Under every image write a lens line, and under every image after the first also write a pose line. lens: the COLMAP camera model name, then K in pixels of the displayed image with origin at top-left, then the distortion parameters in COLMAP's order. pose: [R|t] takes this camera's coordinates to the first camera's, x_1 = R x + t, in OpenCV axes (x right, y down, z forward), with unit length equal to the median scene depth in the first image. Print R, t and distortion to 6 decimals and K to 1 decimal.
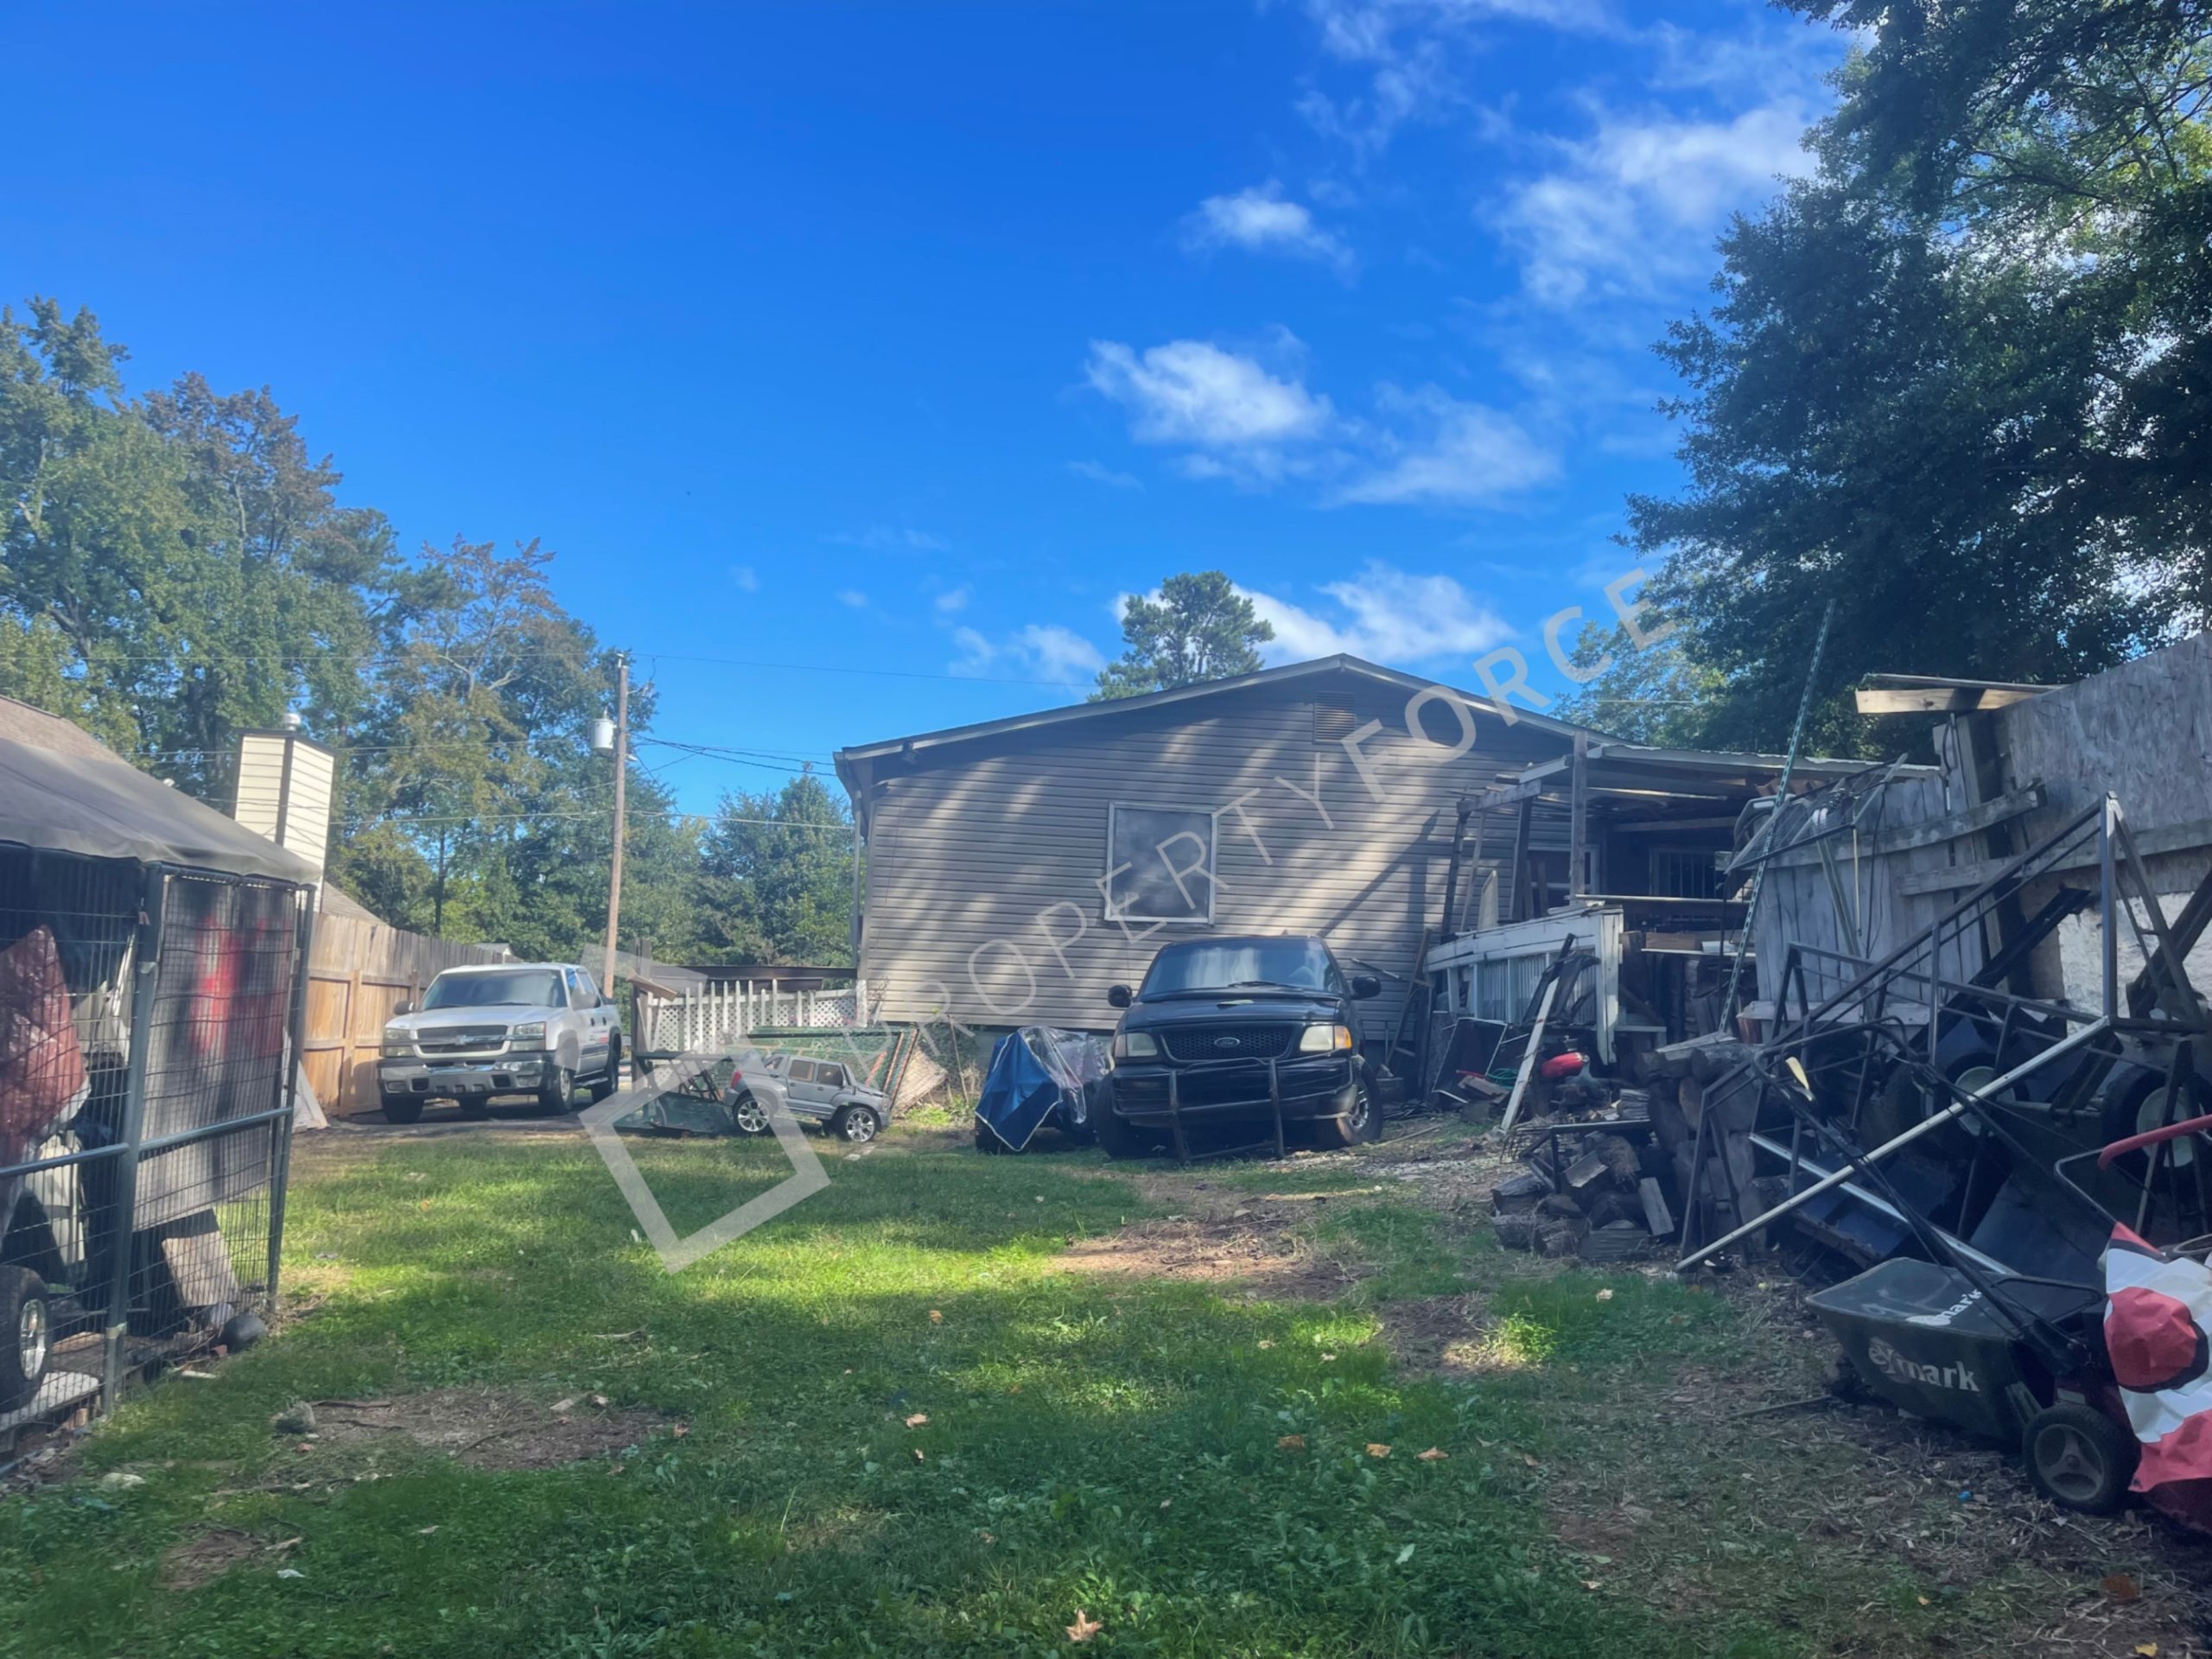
lens RADIAL K [[1672.6, 0, 1083.3], [0, 1672.6, 814.1], [0, 0, 1]] dist [0.070715, -0.099622]
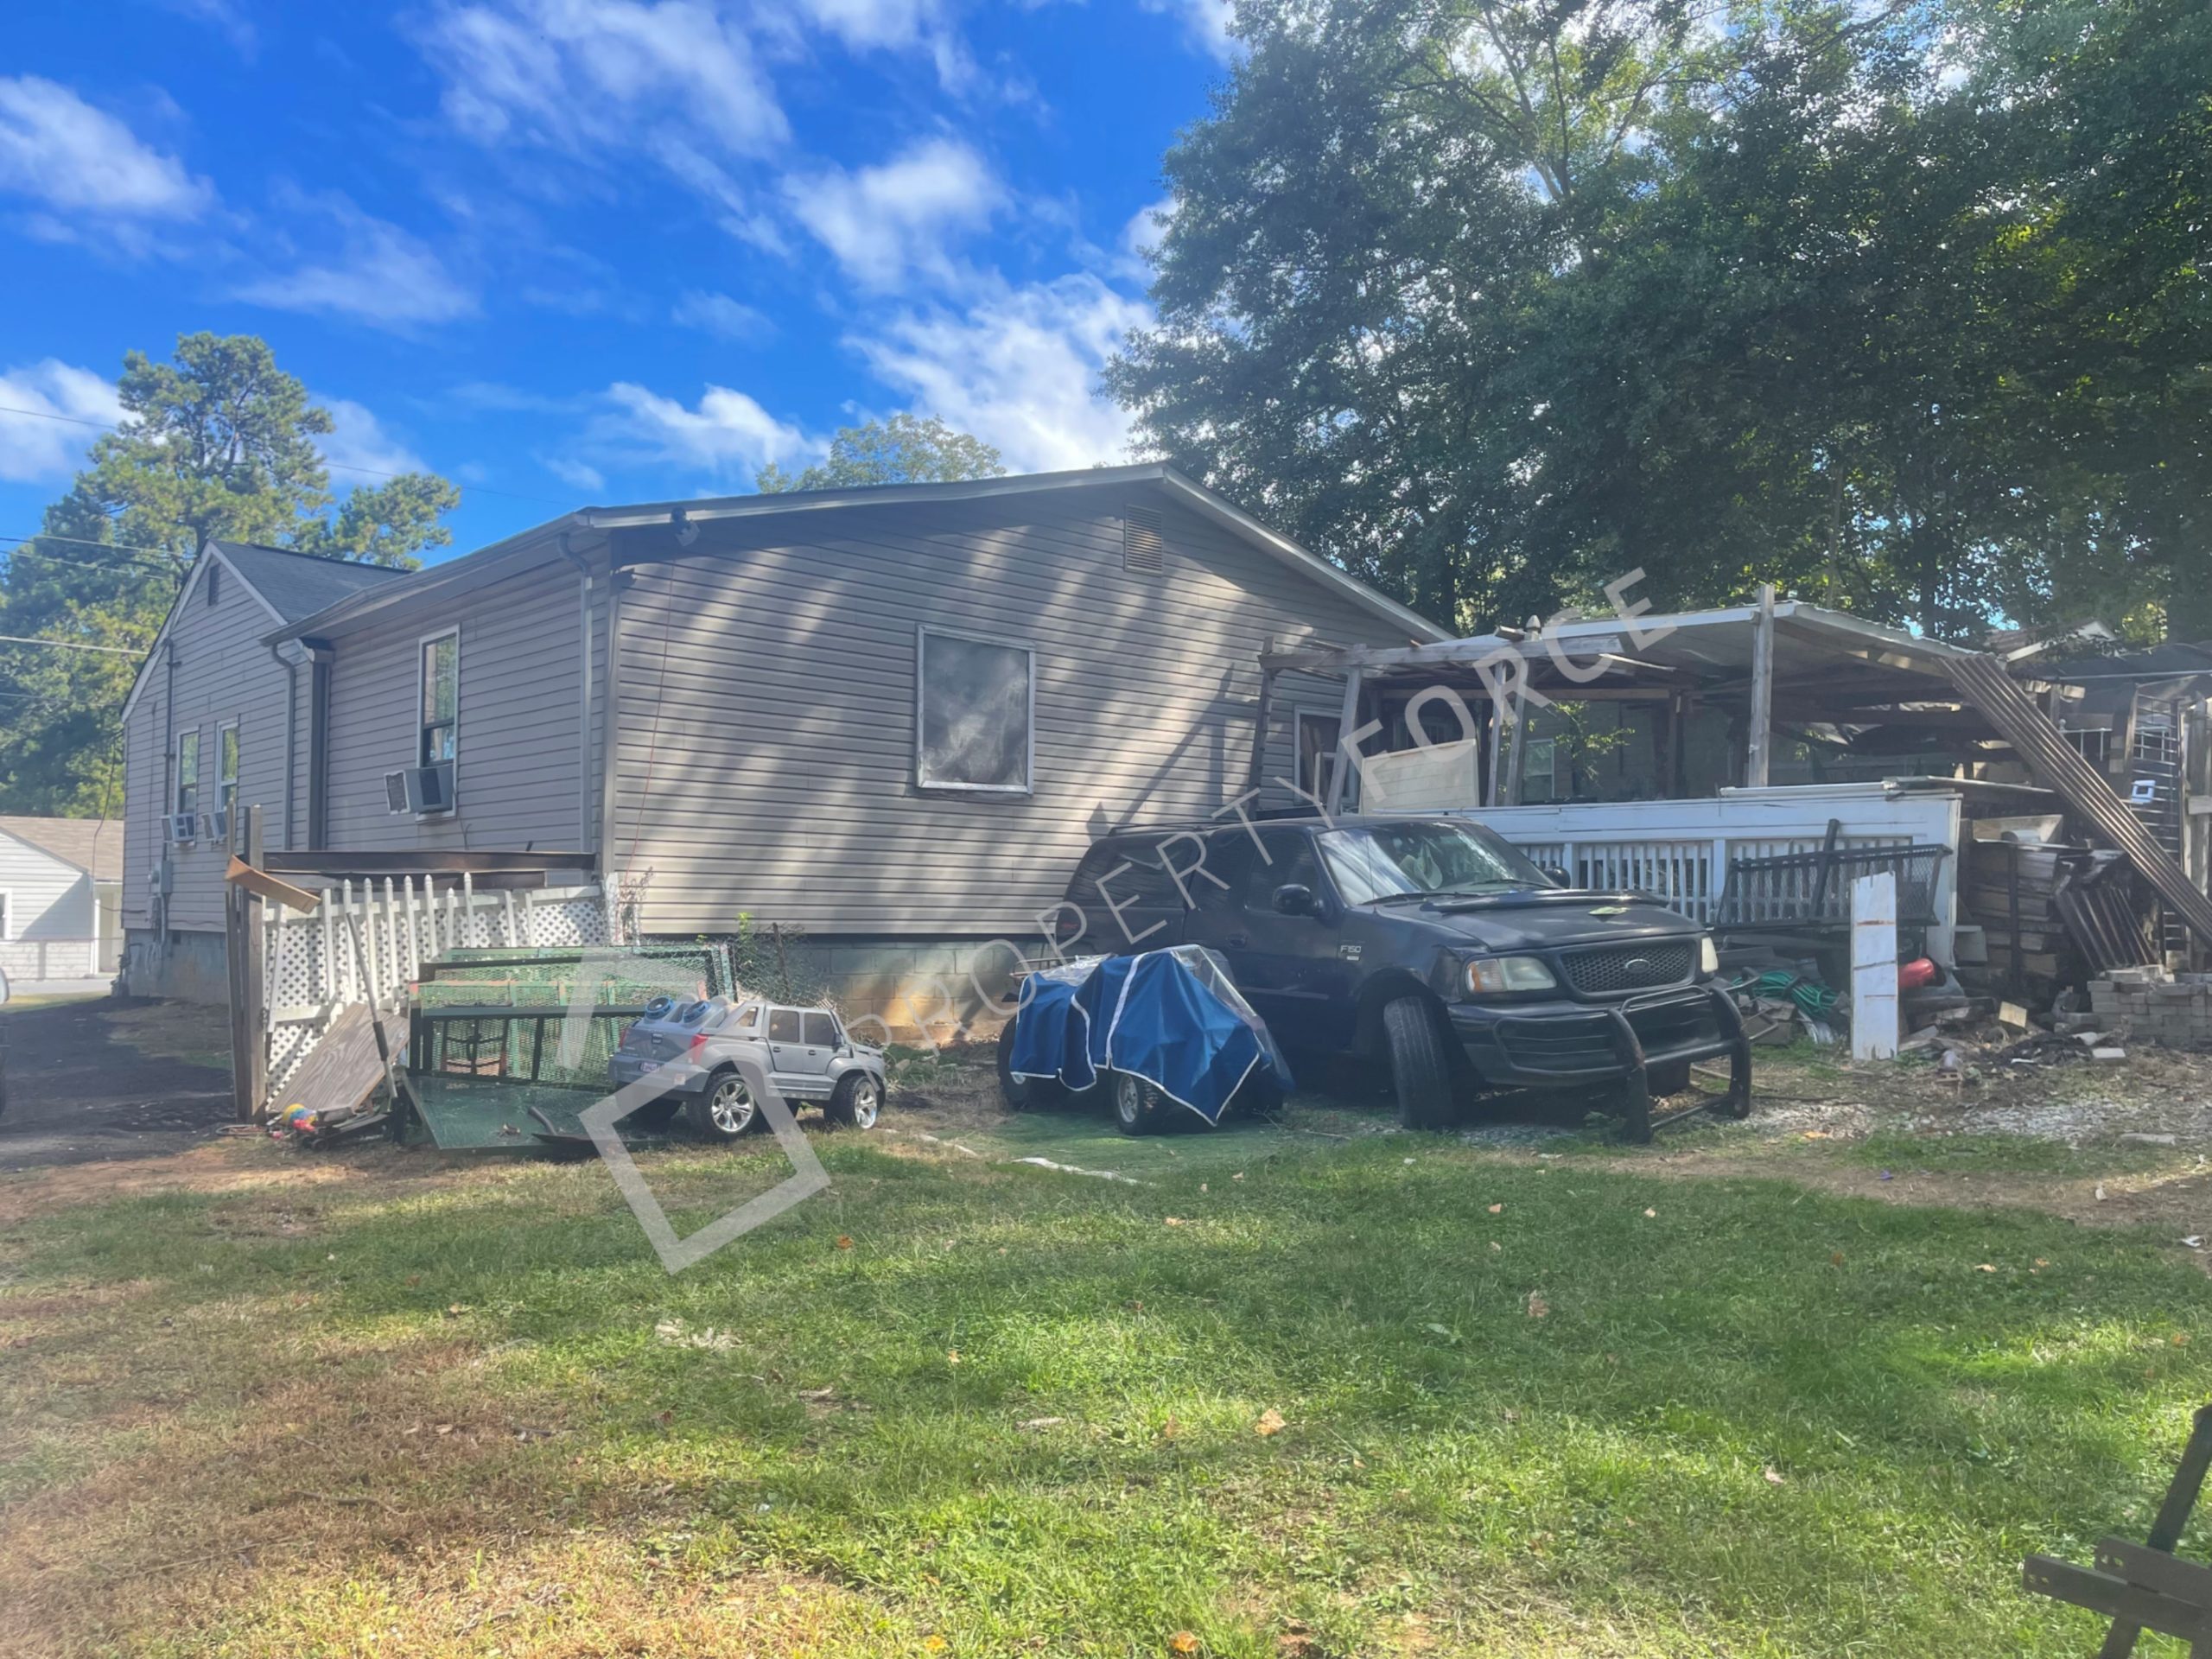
lens RADIAL K [[1672.6, 0, 1113.9], [0, 1672.6, 849.9], [0, 0, 1]] dist [0.070715, -0.099622]
pose [[0.805077, -0.005969, 0.593140, -0.354106], [-0.056595, 0.994614, 0.086828, 0.022346], [-0.590464, -0.103472, 0.800404, 0.355358]]
